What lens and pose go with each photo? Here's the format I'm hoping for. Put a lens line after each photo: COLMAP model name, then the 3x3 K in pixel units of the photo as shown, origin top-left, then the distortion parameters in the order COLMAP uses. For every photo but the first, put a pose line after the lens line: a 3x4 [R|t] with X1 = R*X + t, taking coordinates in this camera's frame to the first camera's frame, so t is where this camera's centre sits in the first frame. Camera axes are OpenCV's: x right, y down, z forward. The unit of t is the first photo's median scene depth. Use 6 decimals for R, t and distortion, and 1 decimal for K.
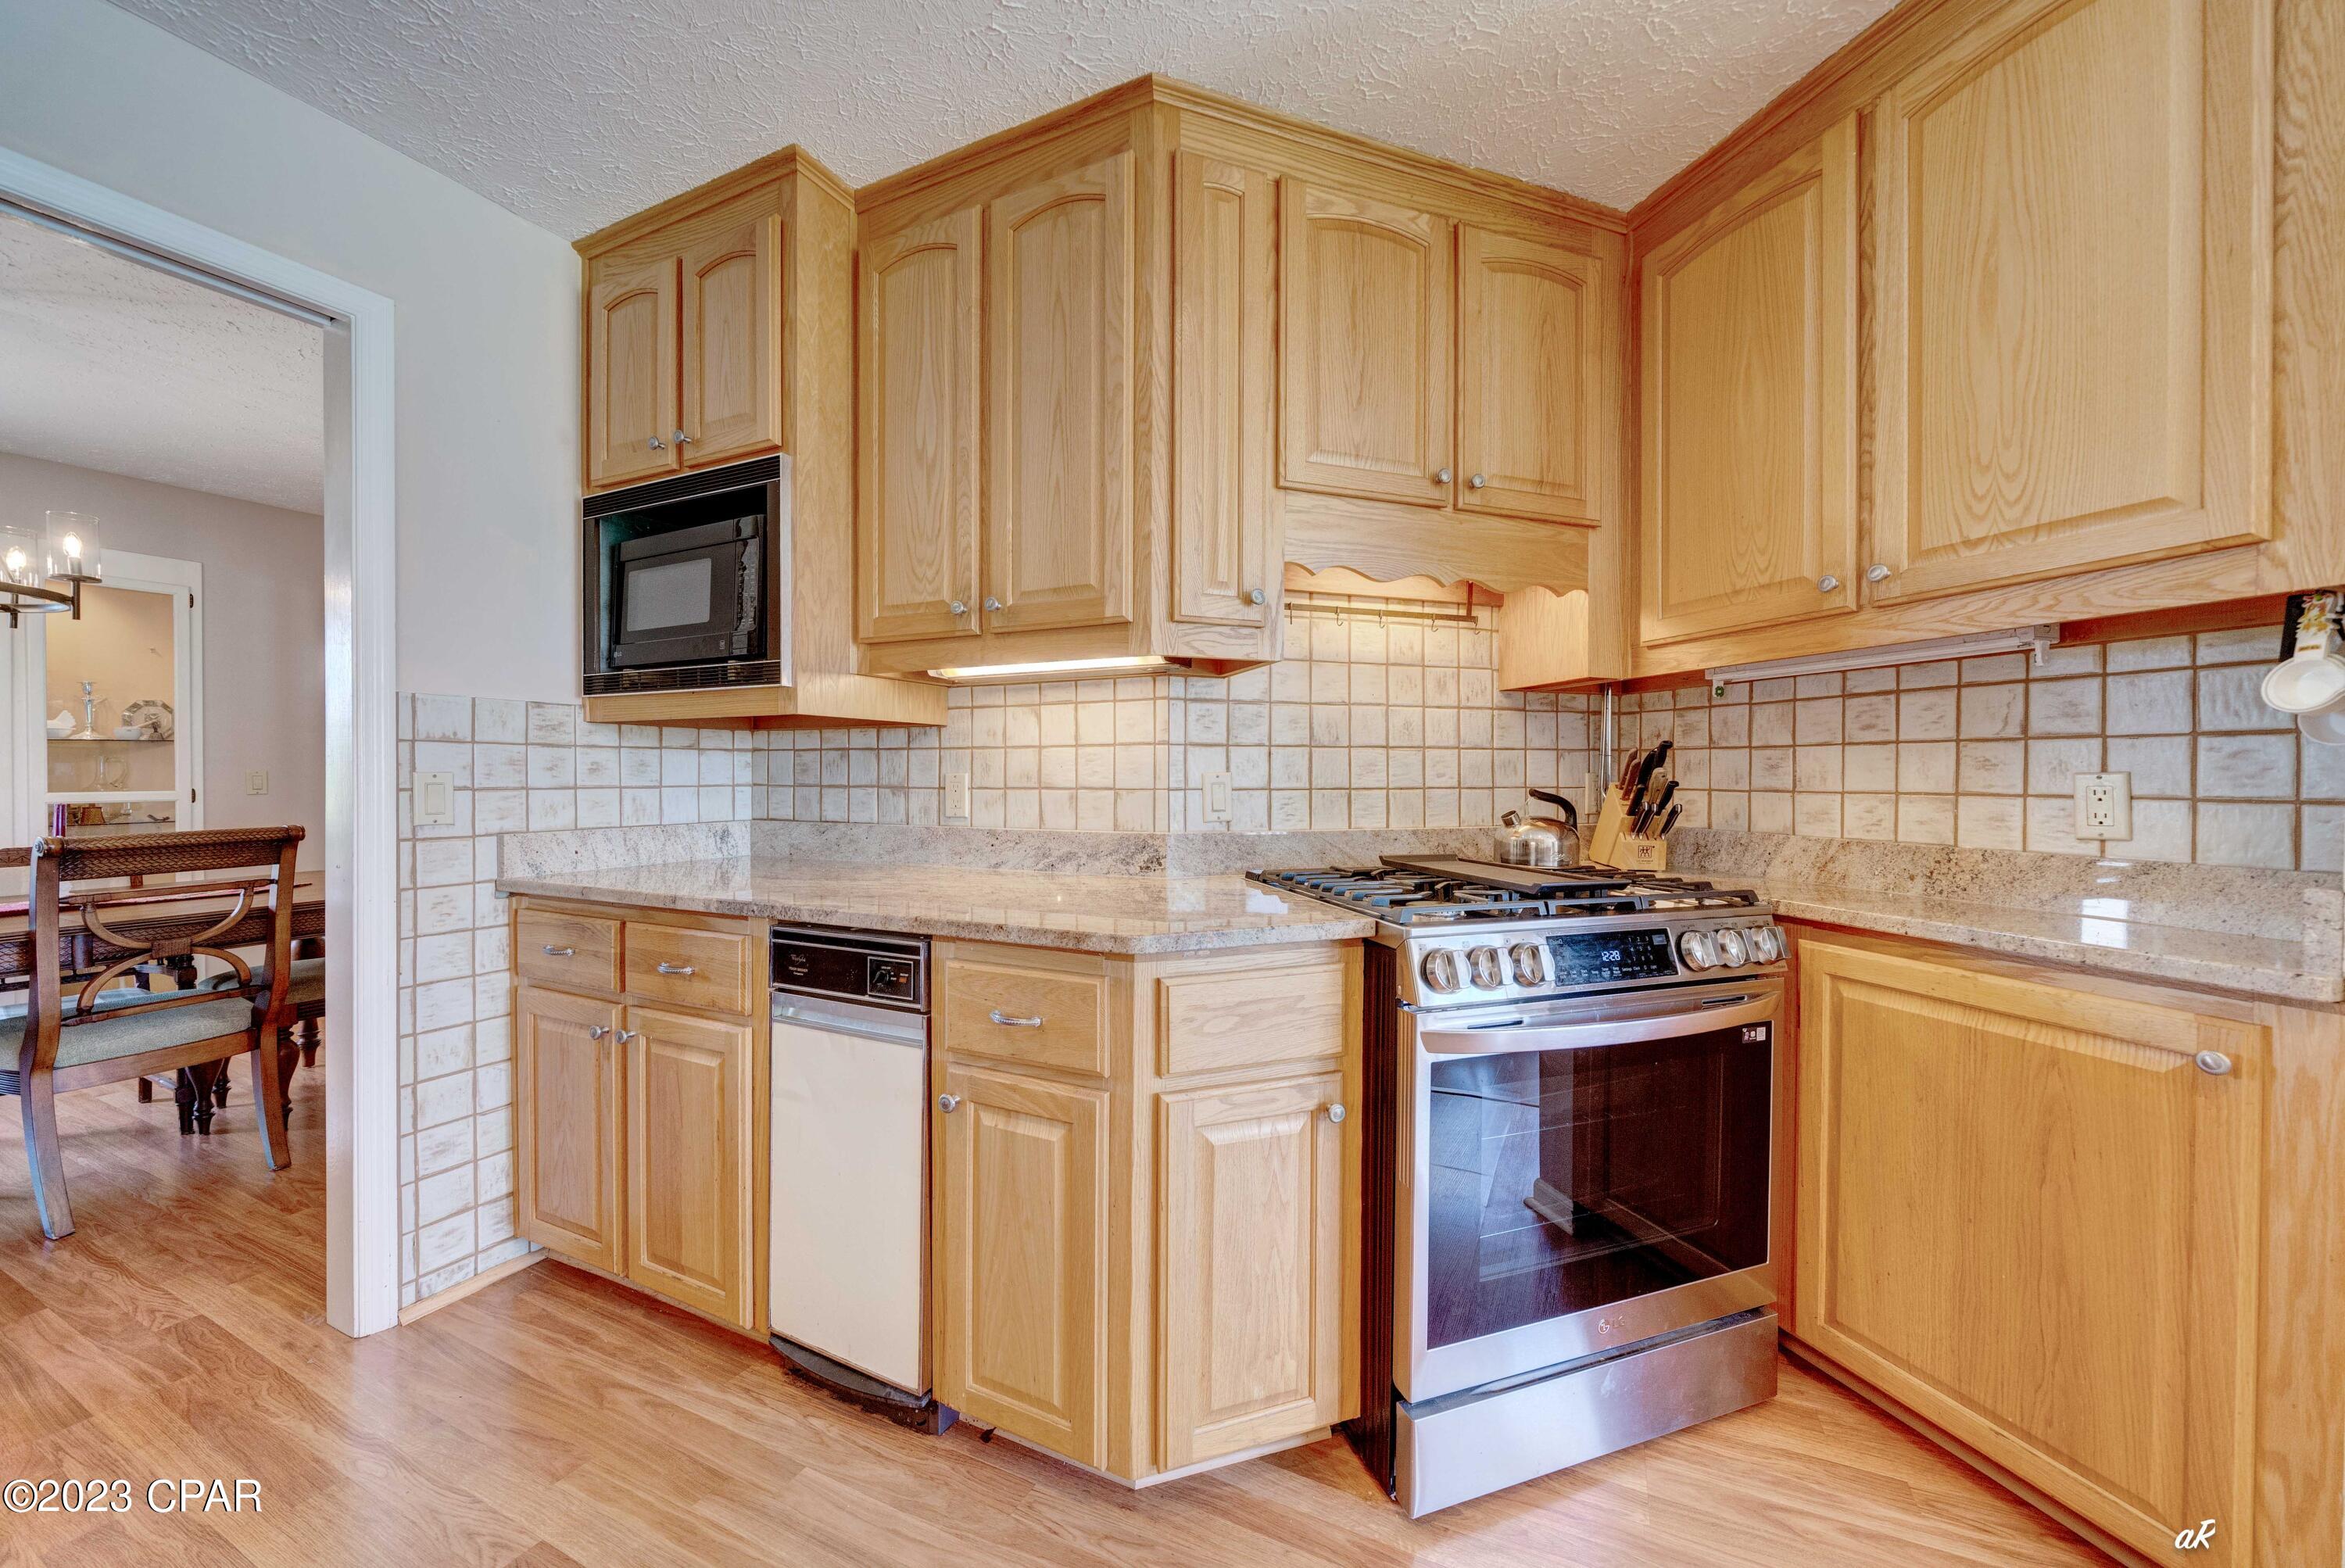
lens RADIAL K [[827.2, 0, 1182.3], [0, 827.2, 783.5], [0, 0, 1]] dist [-0.003521, -0.000292]
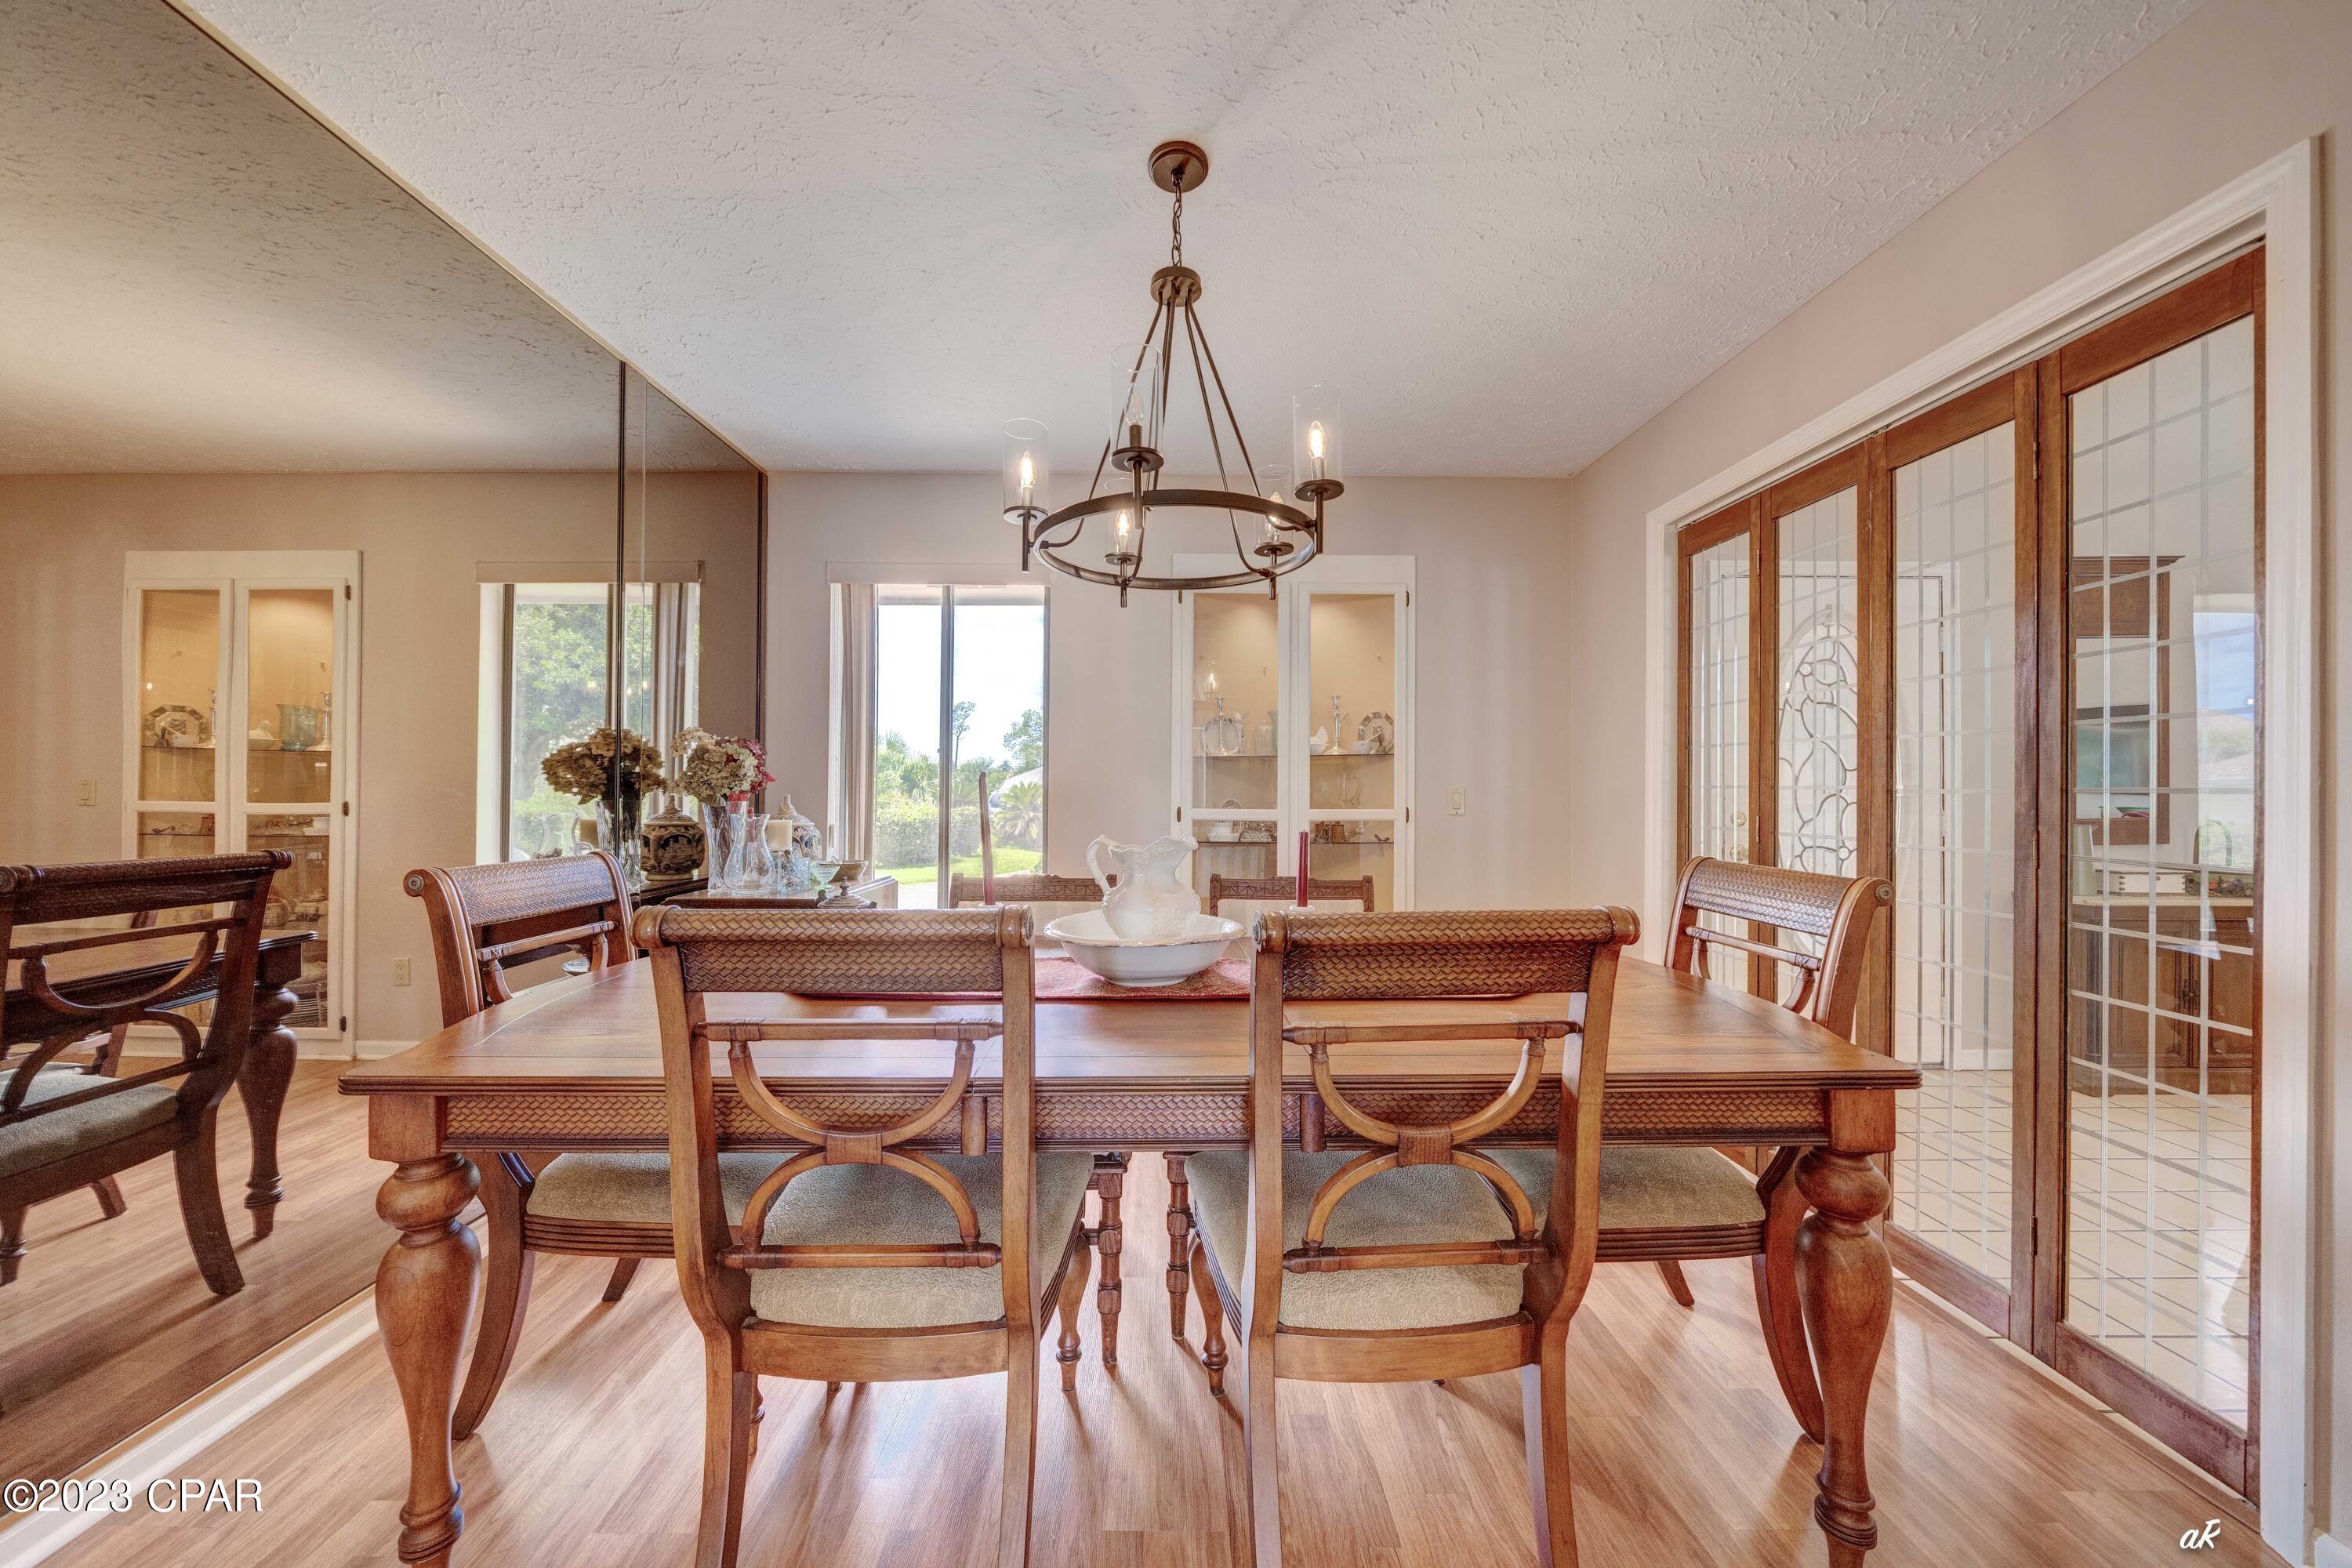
lens RADIAL K [[829.7, 0, 1185.8], [0, 829.7, 783.5], [0, 0, 1]] dist [-0.003521, -0.000292]
pose [[0.443232, -0.005487, -0.896390, -0.967838], [-0.014524, 0.999806, -0.013302, -0.006998], [0.896289, 0.018915, 0.443066, 0.741927]]
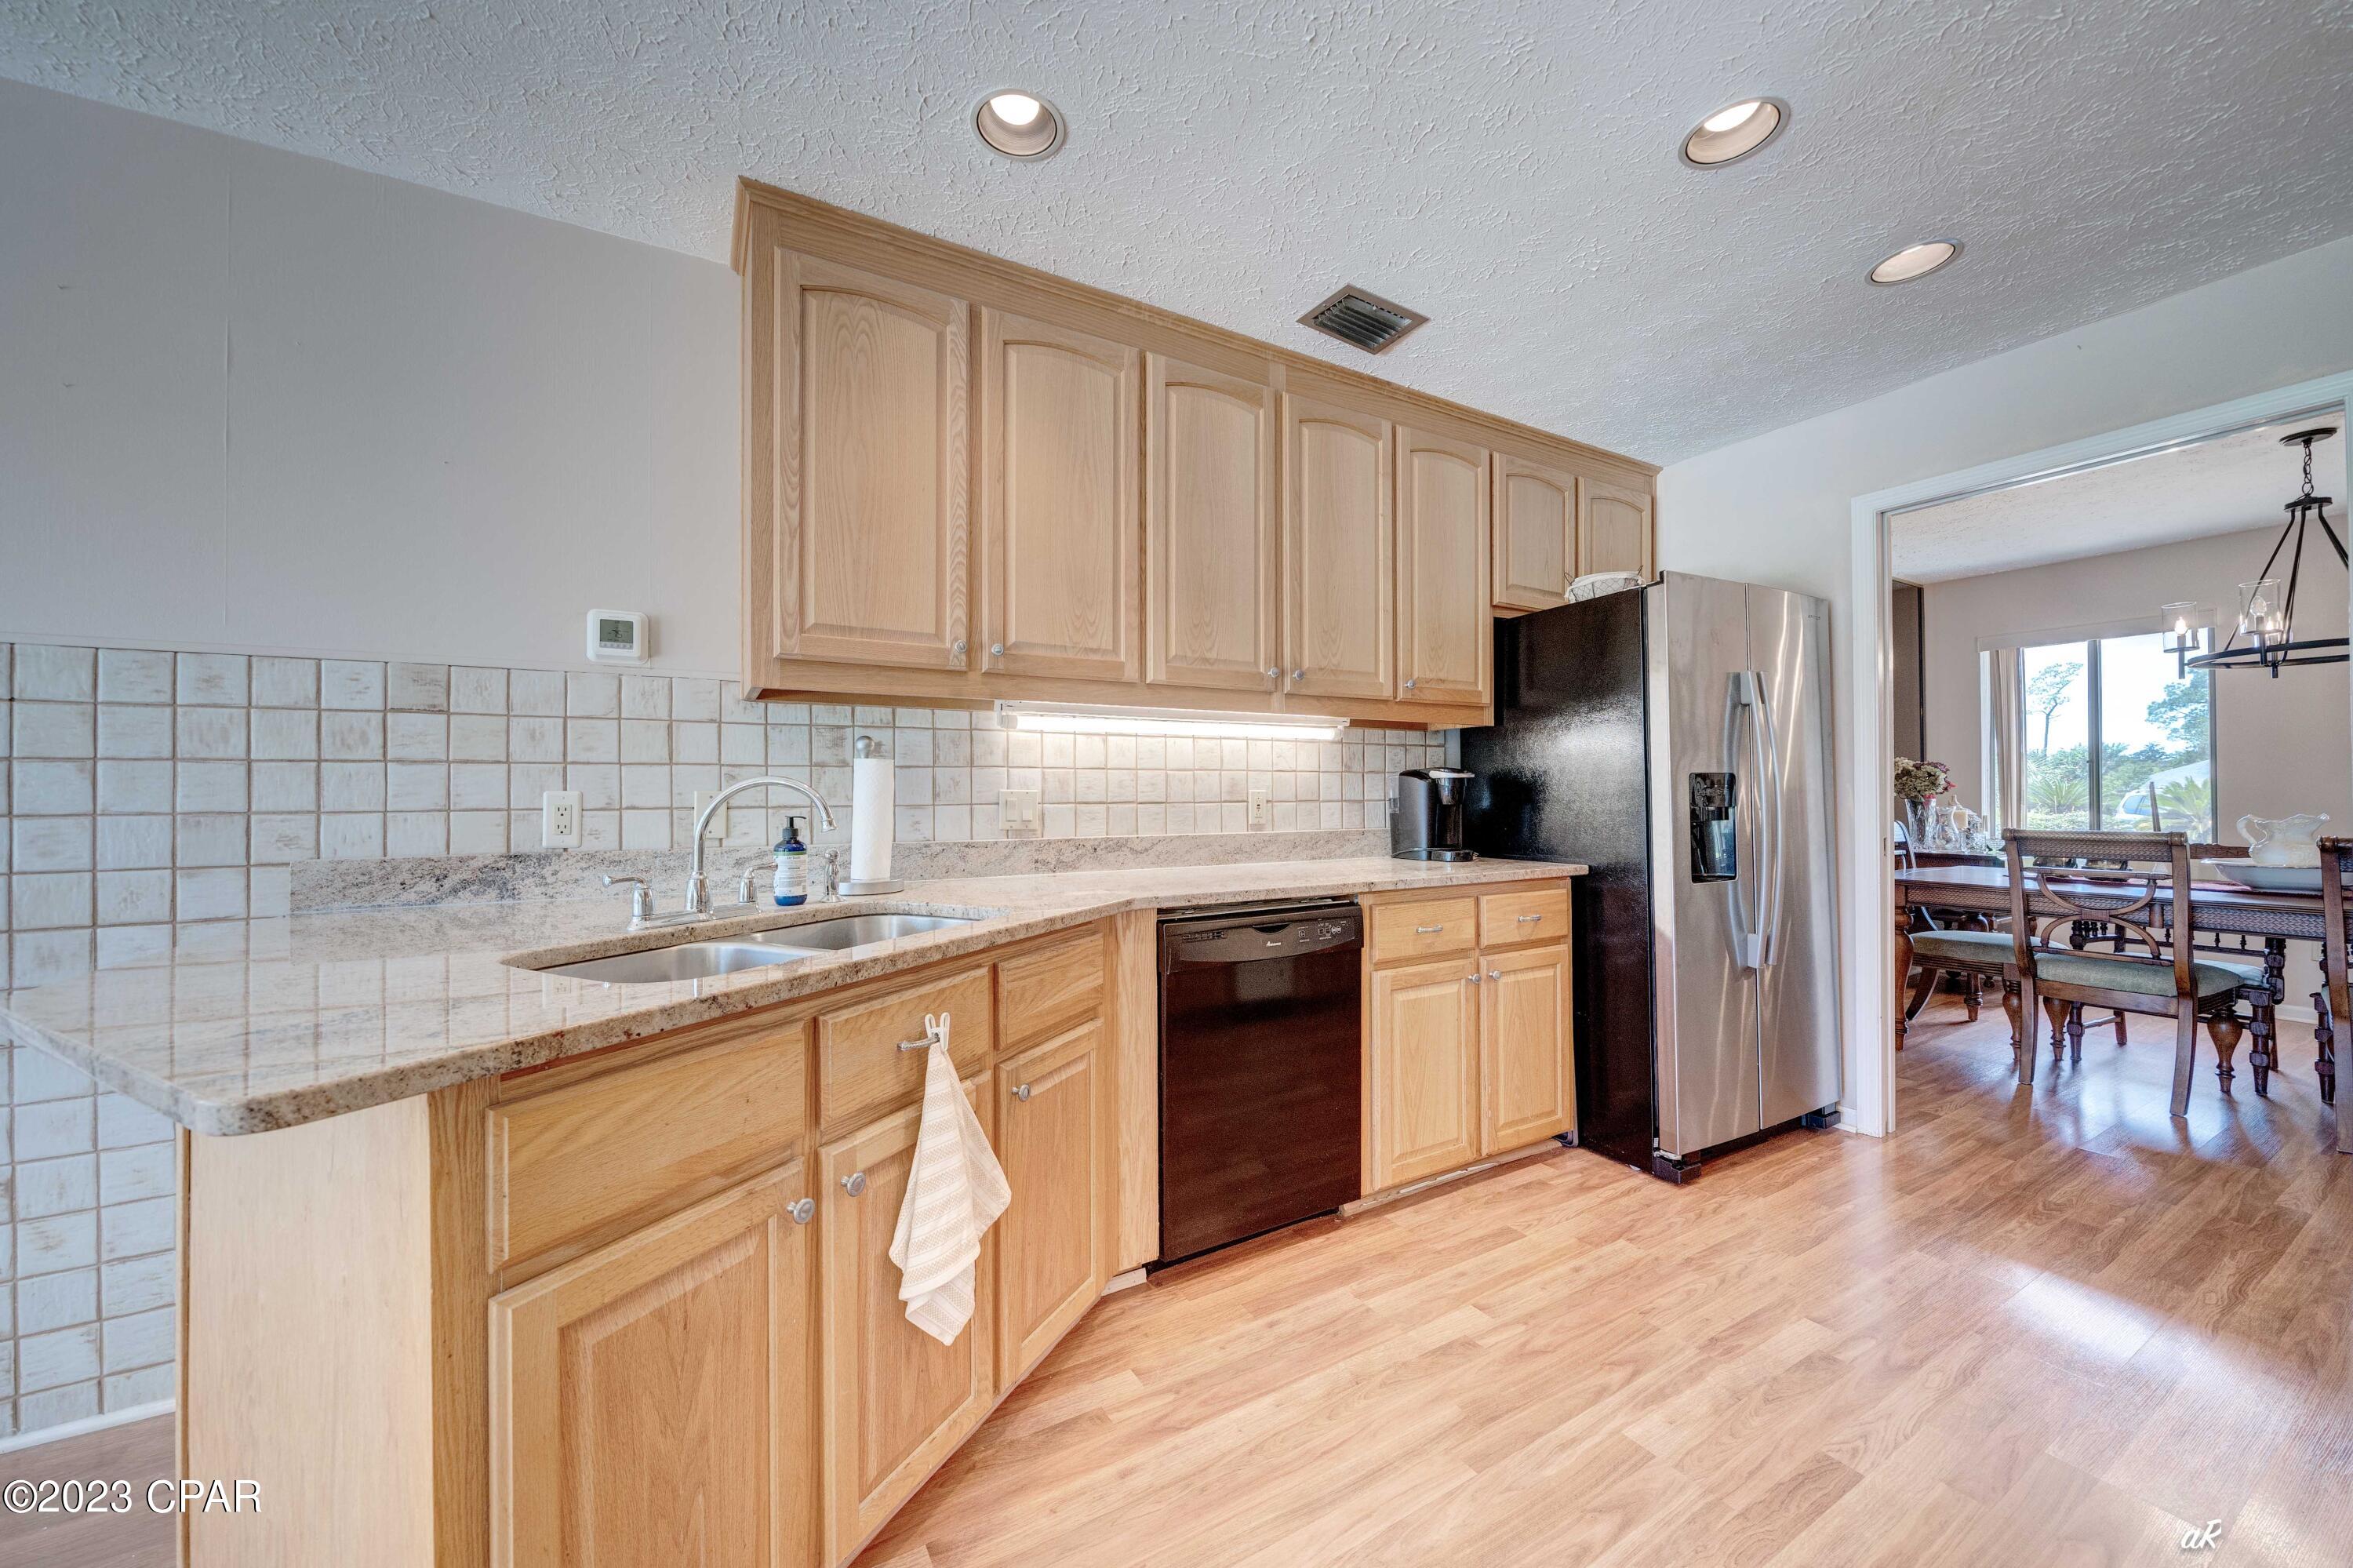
lens RADIAL K [[845.0, 0, 1149.0], [0, 845.0, 785.2], [0, 0, 1]] dist [-0.001446, -0.000307]
pose [[-0.591185, -0.007048, -0.806505, 0.812719], [-0.005062, 0.999975, -0.005028, 0.000071], [0.806520, 0.001110, -0.591206, 0.288548]]
